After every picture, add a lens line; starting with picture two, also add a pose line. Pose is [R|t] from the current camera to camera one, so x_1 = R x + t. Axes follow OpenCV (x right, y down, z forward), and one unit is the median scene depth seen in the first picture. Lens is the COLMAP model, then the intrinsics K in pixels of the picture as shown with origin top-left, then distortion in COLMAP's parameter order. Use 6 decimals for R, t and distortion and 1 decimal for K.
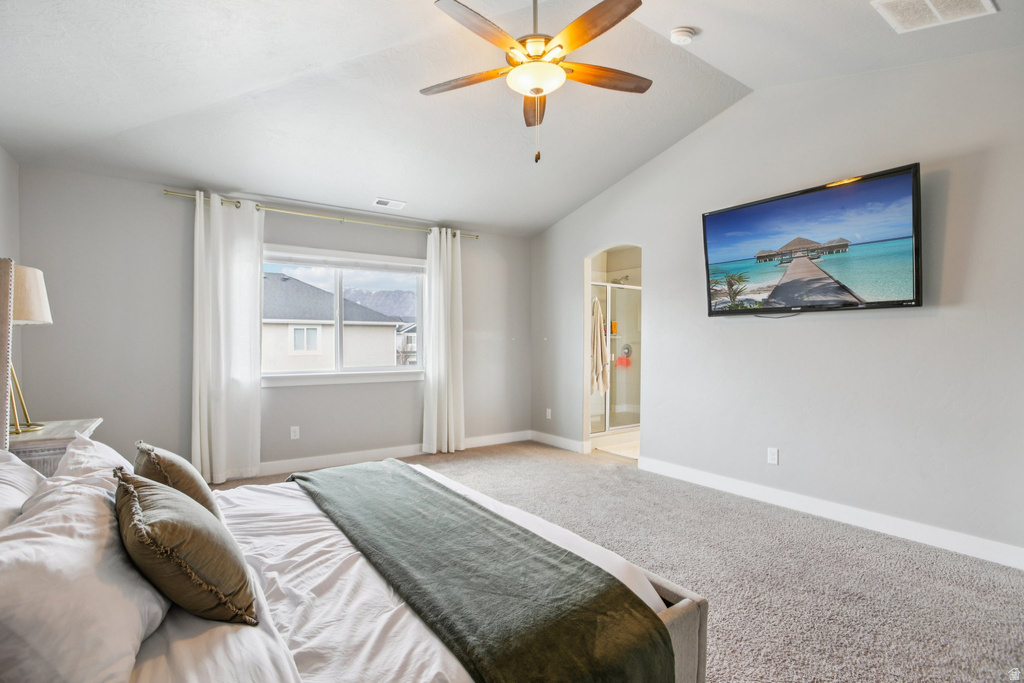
lens RADIAL K [[486.6, 0, 509.0], [0, 486.6, 336.2], [0, 0, 1]] dist [-0.031683, 0.000351]
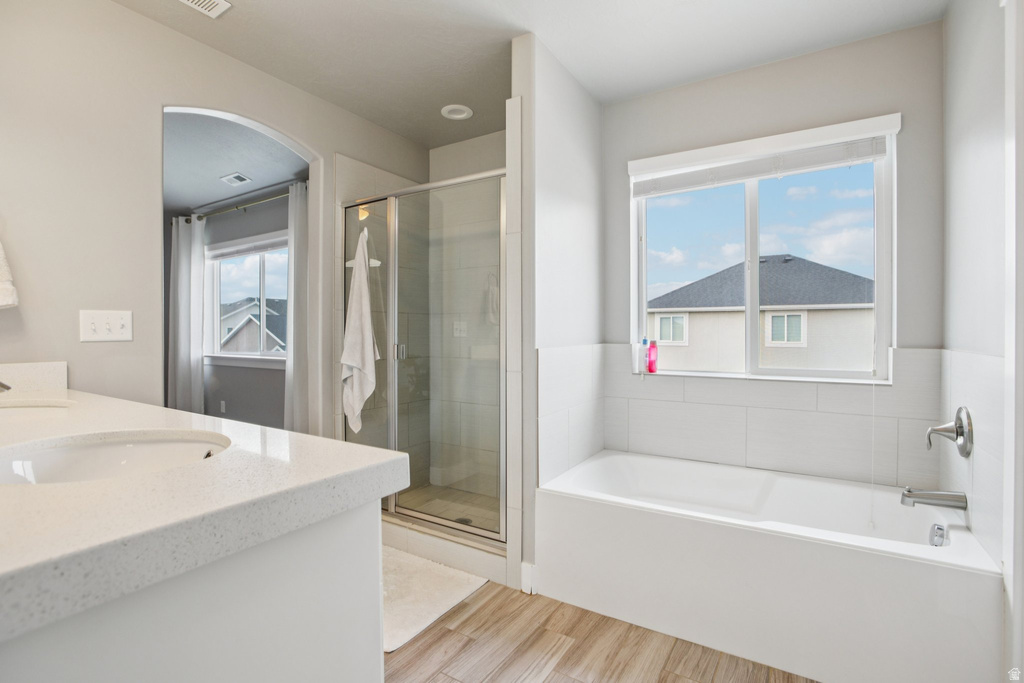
lens RADIAL K [[486.6, 0, 509.0], [0, 486.6, 336.2], [0, 0, 1]] dist [-0.031683, 0.000351]
pose [[0.382947, 0.009840, -0.923718, 0.173450], [0.007851, 0.999872, 0.013905, 0.004703], [0.923737, -0.012577, 0.382821, 0.235975]]
